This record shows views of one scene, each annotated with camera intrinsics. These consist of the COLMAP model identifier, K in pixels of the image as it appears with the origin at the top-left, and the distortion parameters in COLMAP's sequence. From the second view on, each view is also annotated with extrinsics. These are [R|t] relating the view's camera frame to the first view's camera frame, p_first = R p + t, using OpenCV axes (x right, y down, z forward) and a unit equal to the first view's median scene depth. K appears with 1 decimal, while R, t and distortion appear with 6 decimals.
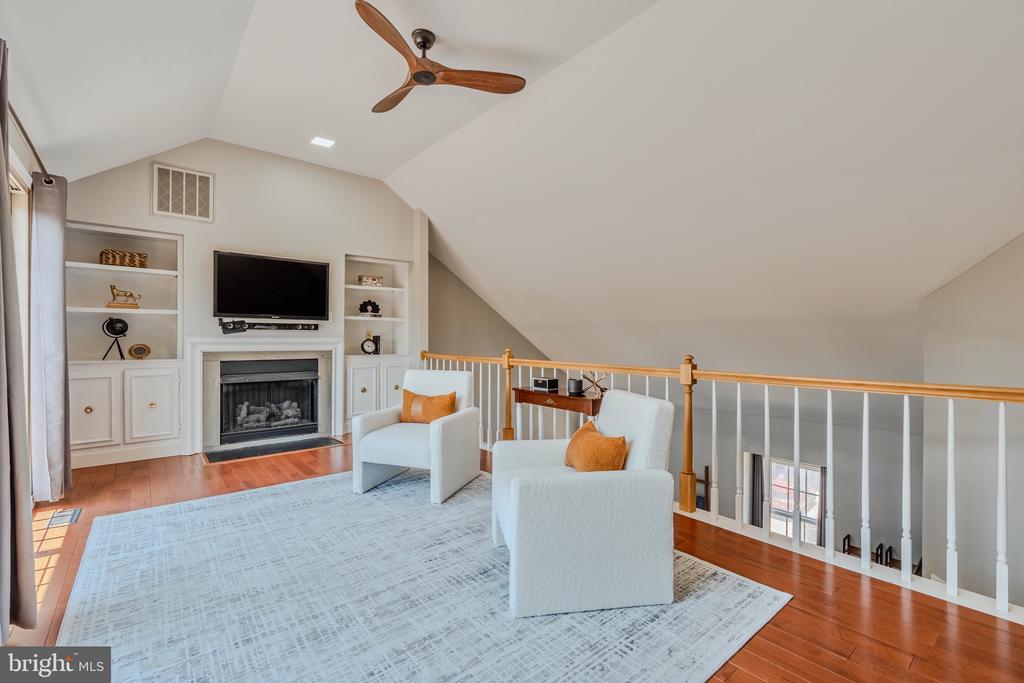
lens RADIAL K [[454.5, 0, 505.4], [0, 454.5, 342.6], [0, 0, 1]] dist [0.003926, 0.000339]
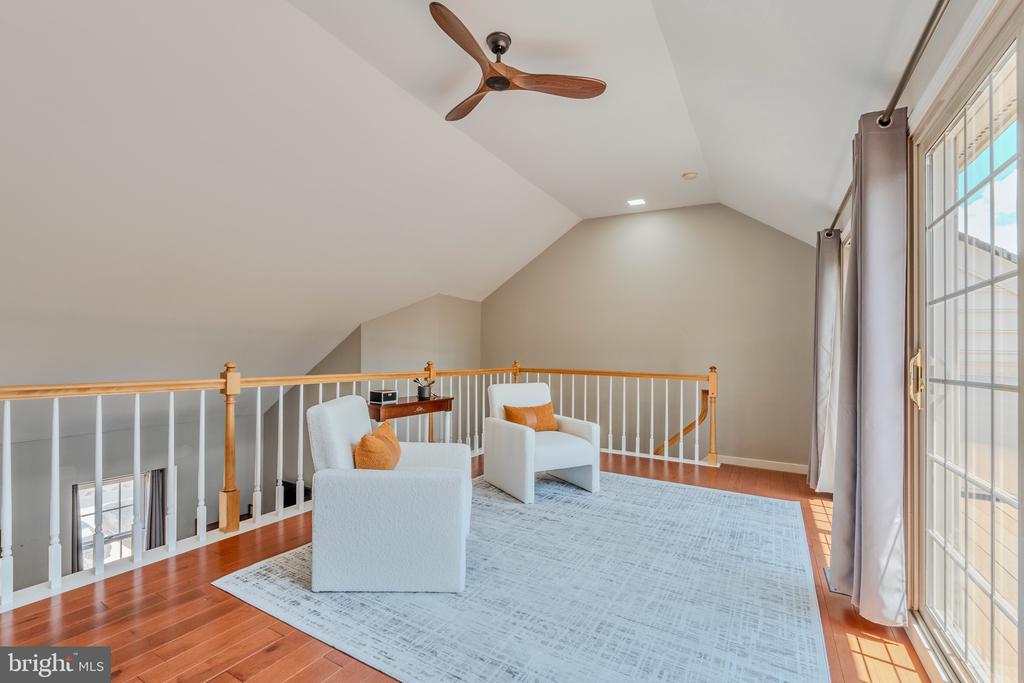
lens RADIAL K [[454.5, 0, 507.8], [0, 454.5, 349.3], [0, 0, 1]] dist [0.003926, 0.000339]
pose [[-0.367032, -0.005191, 0.930194, -1.245696], [-0.022238, 0.999748, -0.003195, -0.016323], [-0.929943, -0.021858, -0.367055, 1.543634]]
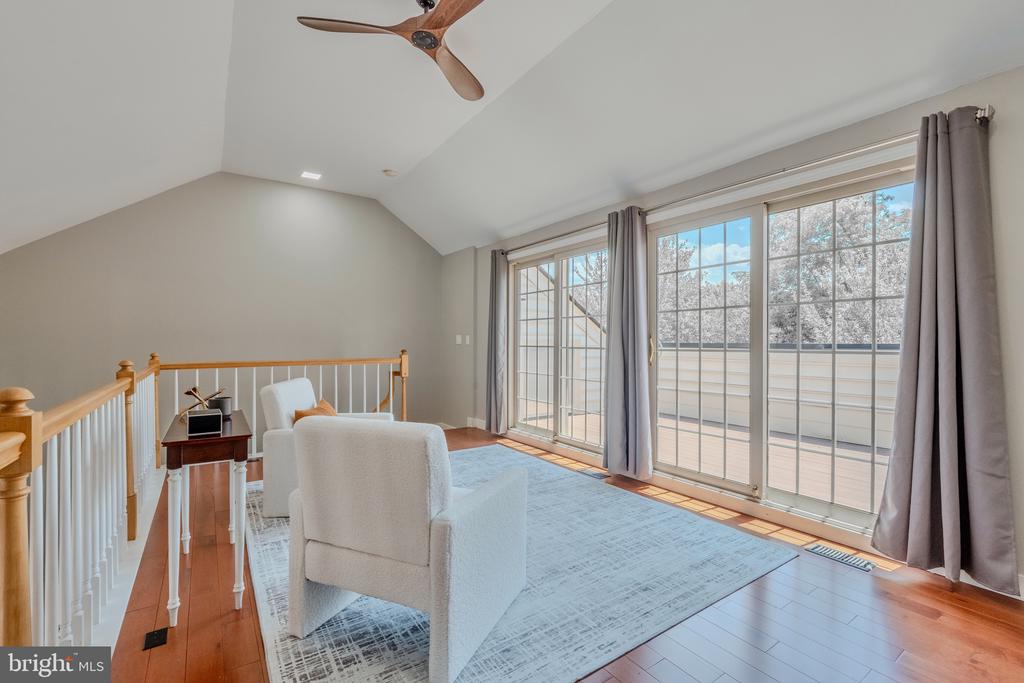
lens RADIAL K [[454.5, 0, 518.2], [0, 454.5, 339.8], [0, 0, 1]] dist [0.003926, 0.000339]
pose [[-0.997728, -0.001945, 0.067343, -0.481082], [-0.001861, 0.999997, 0.001317, -0.021018], [-0.067345, 0.001189, -0.997729, 2.135613]]
